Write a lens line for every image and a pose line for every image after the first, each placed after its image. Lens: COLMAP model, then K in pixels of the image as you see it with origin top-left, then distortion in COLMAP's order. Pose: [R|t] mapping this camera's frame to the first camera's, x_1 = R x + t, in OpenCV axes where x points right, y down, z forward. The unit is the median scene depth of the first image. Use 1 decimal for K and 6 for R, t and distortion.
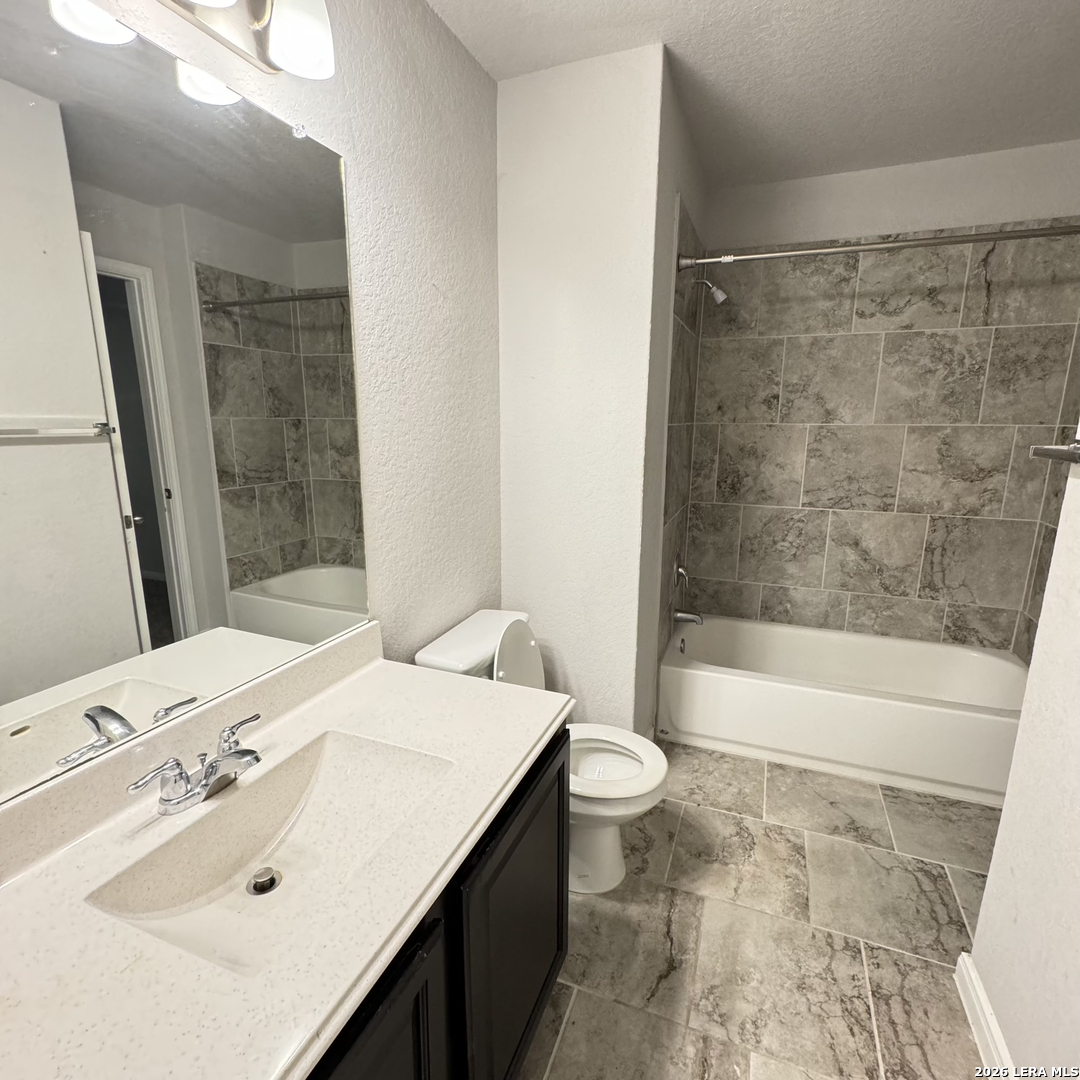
lens RADIAL K [[572.9, 0, 540.6], [0, 572.9, 539.6], [0, 0, 1]] dist [-0.003715, 0.000830]
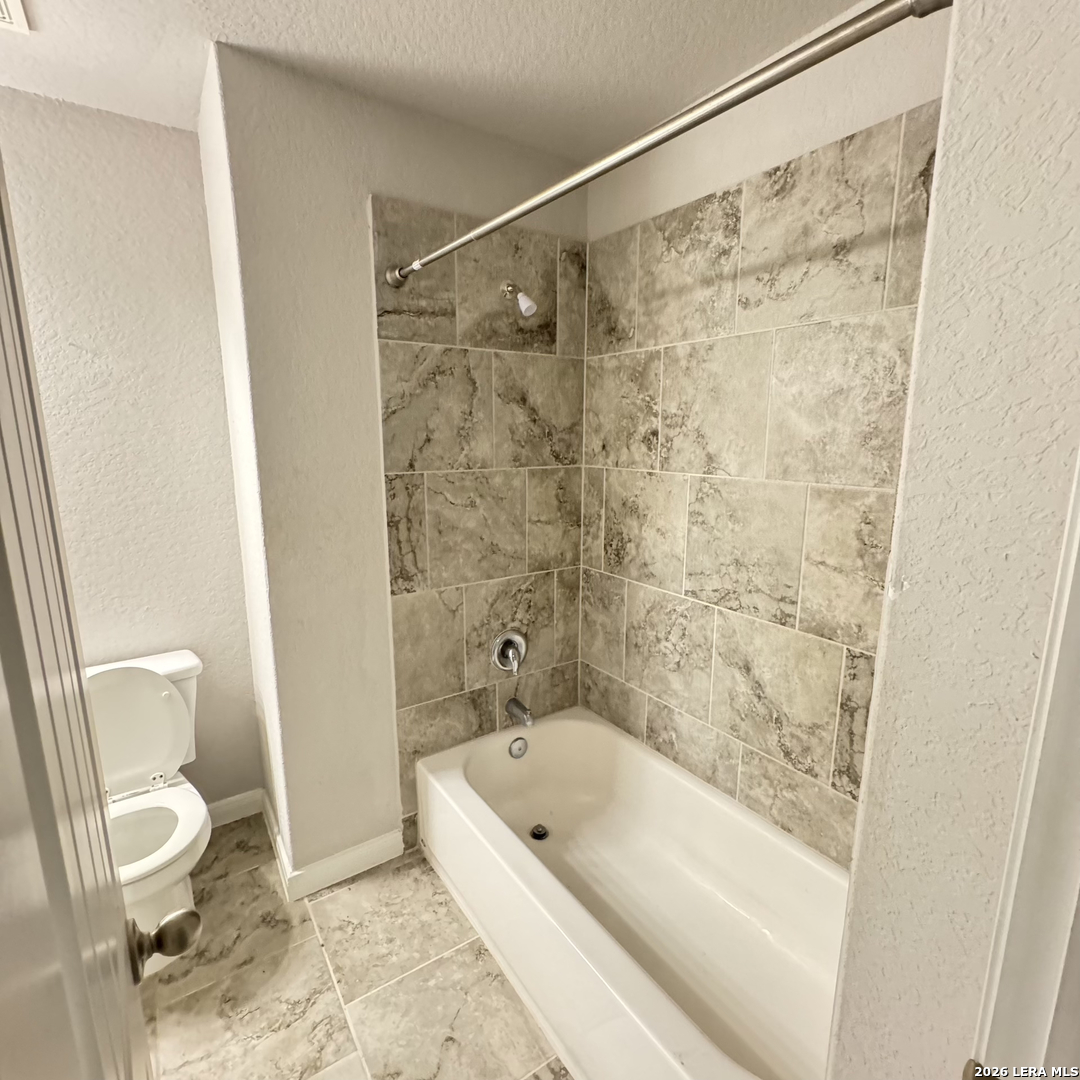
lens RADIAL K [[572.9, 0, 542.2], [0, 572.9, 539.9], [0, 0, 1]] dist [-0.003715, 0.000830]
pose [[0.831441, 0.102436, -0.546089, 0.745109], [-0.116207, 0.993181, 0.009373, -0.119774], [0.543325, 0.055666, 0.837675, 0.375989]]
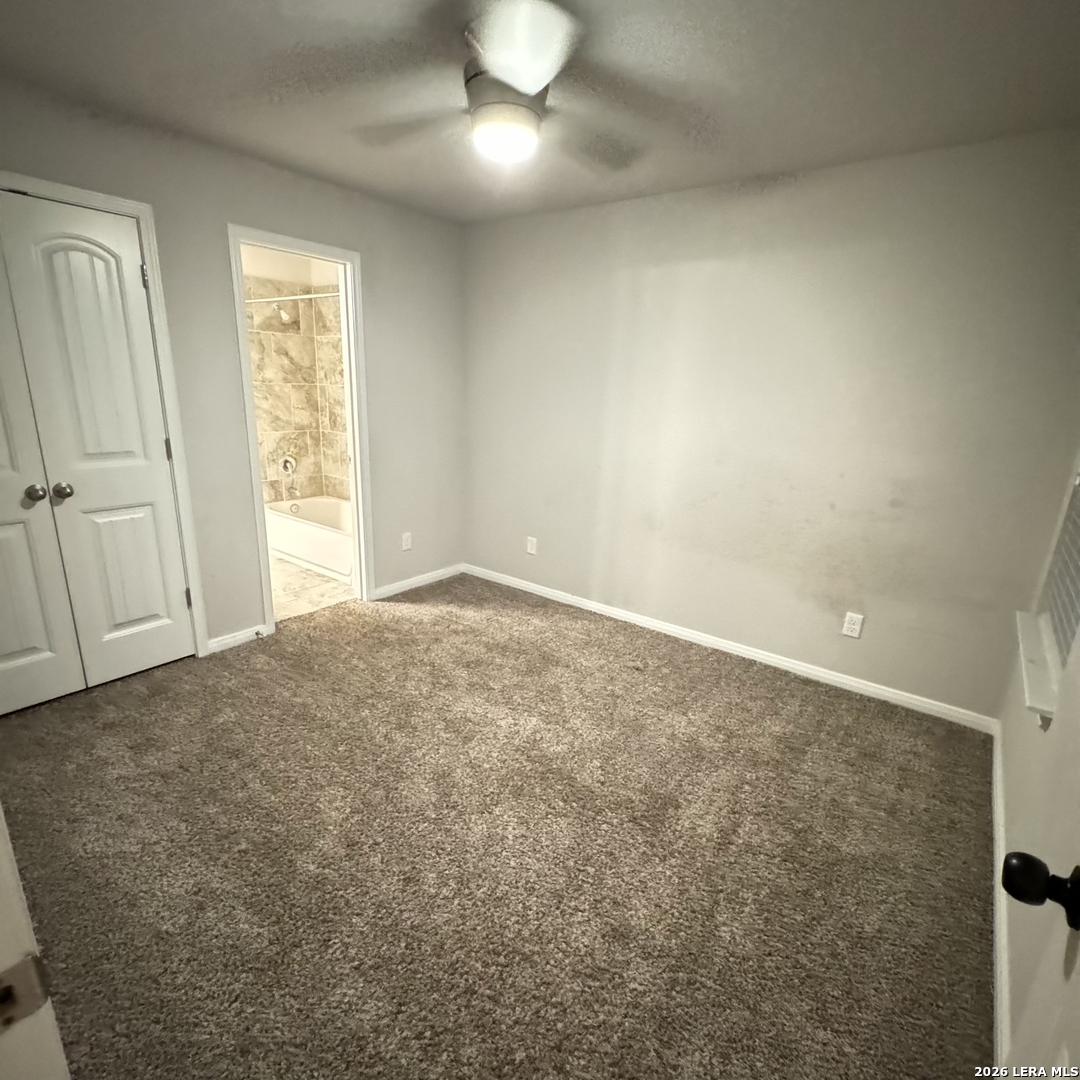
lens RADIAL K [[572.9, 0, 540.5], [0, 572.9, 543.2], [0, 0, 1]] dist [-0.003715, 0.000830]
pose [[0.964691, 0.103155, -0.242343, 1.601914], [-0.089735, 0.993789, 0.065807, 0.119160], [0.247627, -0.041737, 0.967956, -0.631736]]
